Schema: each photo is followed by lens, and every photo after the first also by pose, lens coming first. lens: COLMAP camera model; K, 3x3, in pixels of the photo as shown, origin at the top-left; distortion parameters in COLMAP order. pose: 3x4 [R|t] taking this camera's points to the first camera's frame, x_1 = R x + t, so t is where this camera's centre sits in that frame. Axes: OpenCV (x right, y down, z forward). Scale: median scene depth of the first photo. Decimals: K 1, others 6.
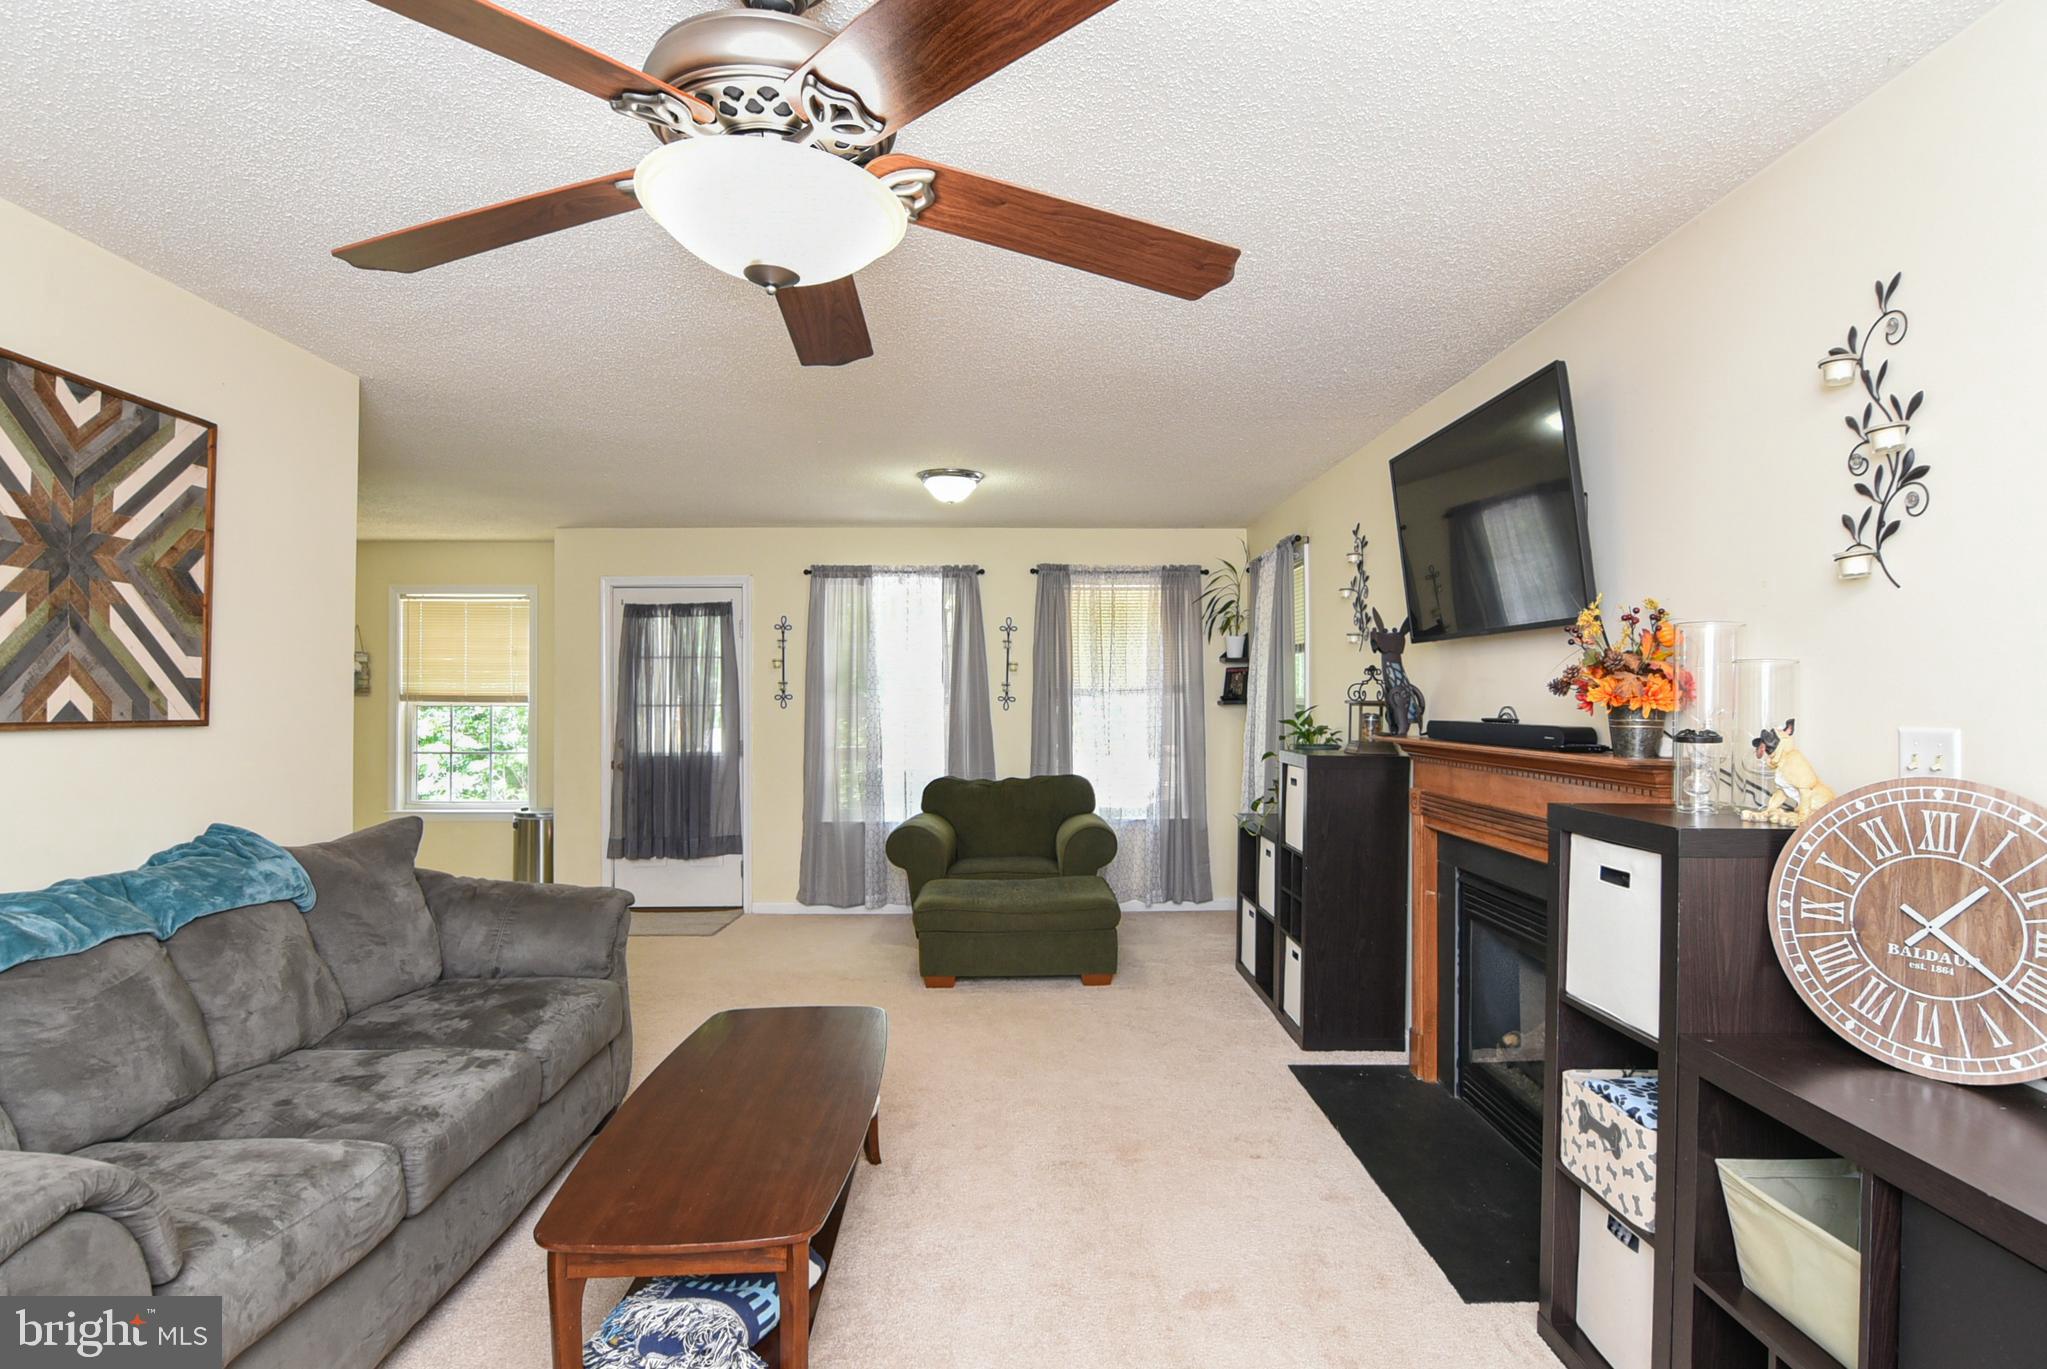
lens RADIAL K [[1041.1, 0, 1044.8], [0, 1041.1, 691.7], [0, 0, 1]] dist [-0.029548, 0.010676]
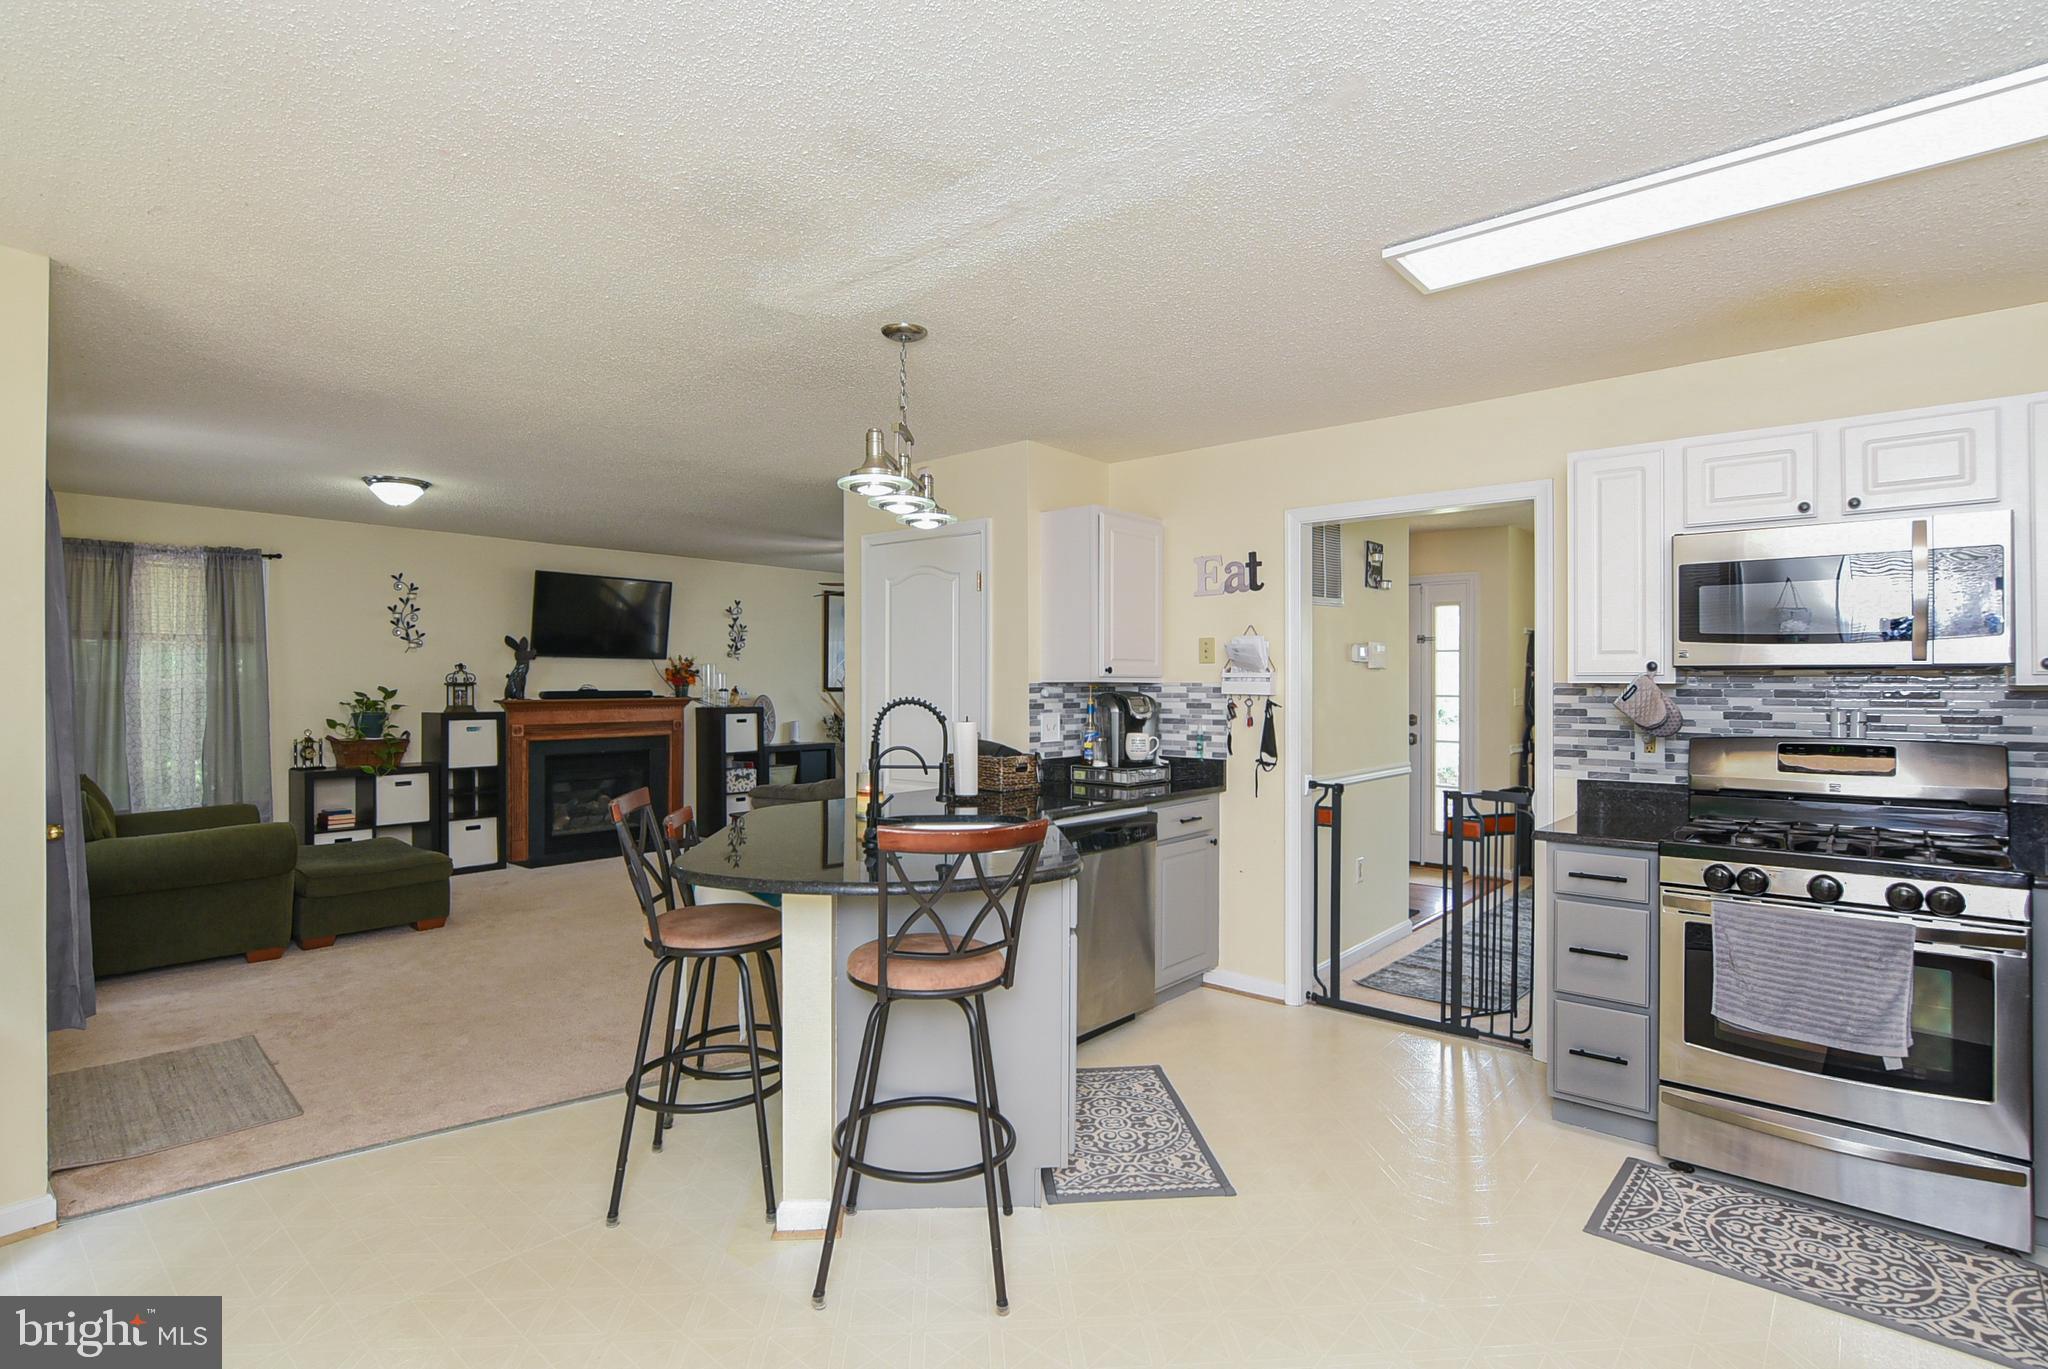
lens RADIAL K [[999.9, 0, 1015.2], [0, 999.9, 679.2], [0, 0, 1]] dist [-0.021277, 0.001635]
pose [[-0.727263, 0.002111, 0.686356, -2.410531], [-0.003894, 0.999966, -0.007202, 0.016777], [-0.686348, -0.007911, -0.727230, 2.434869]]
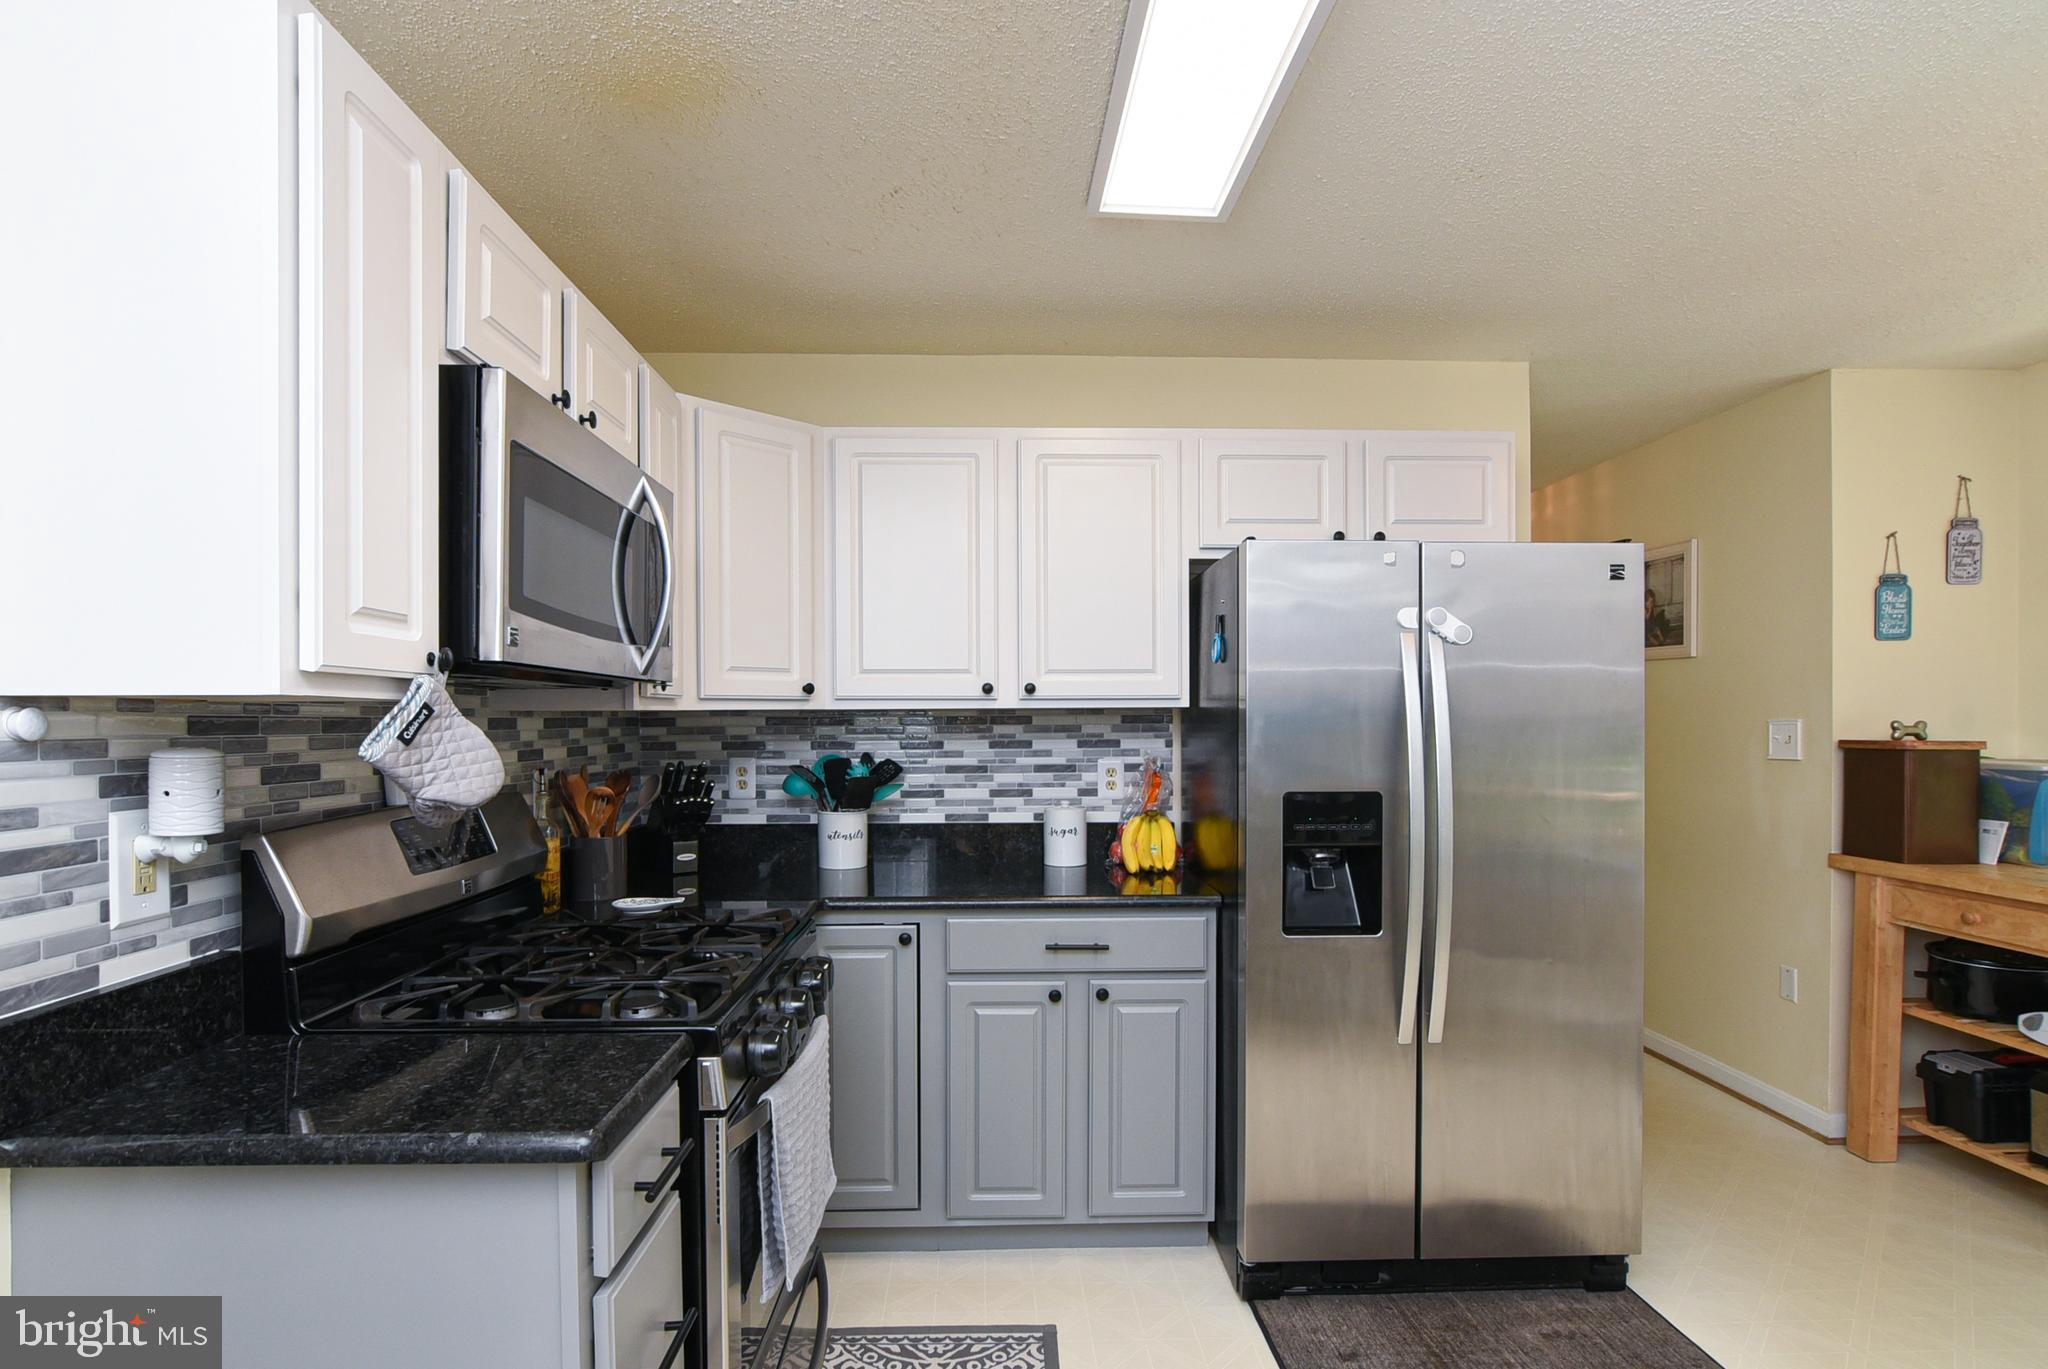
lens RADIAL K [[1011.1, 0, 1019.2], [0, 1011.1, 732.9], [0, 0, 1]] dist [-0.018334, 0.000455]
pose [[-0.000143, 0.012258, -0.999925, -1.686254], [0.006909, 0.999901, 0.012257, 0.022067], [0.999976, -0.006906, -0.000227, 1.379665]]
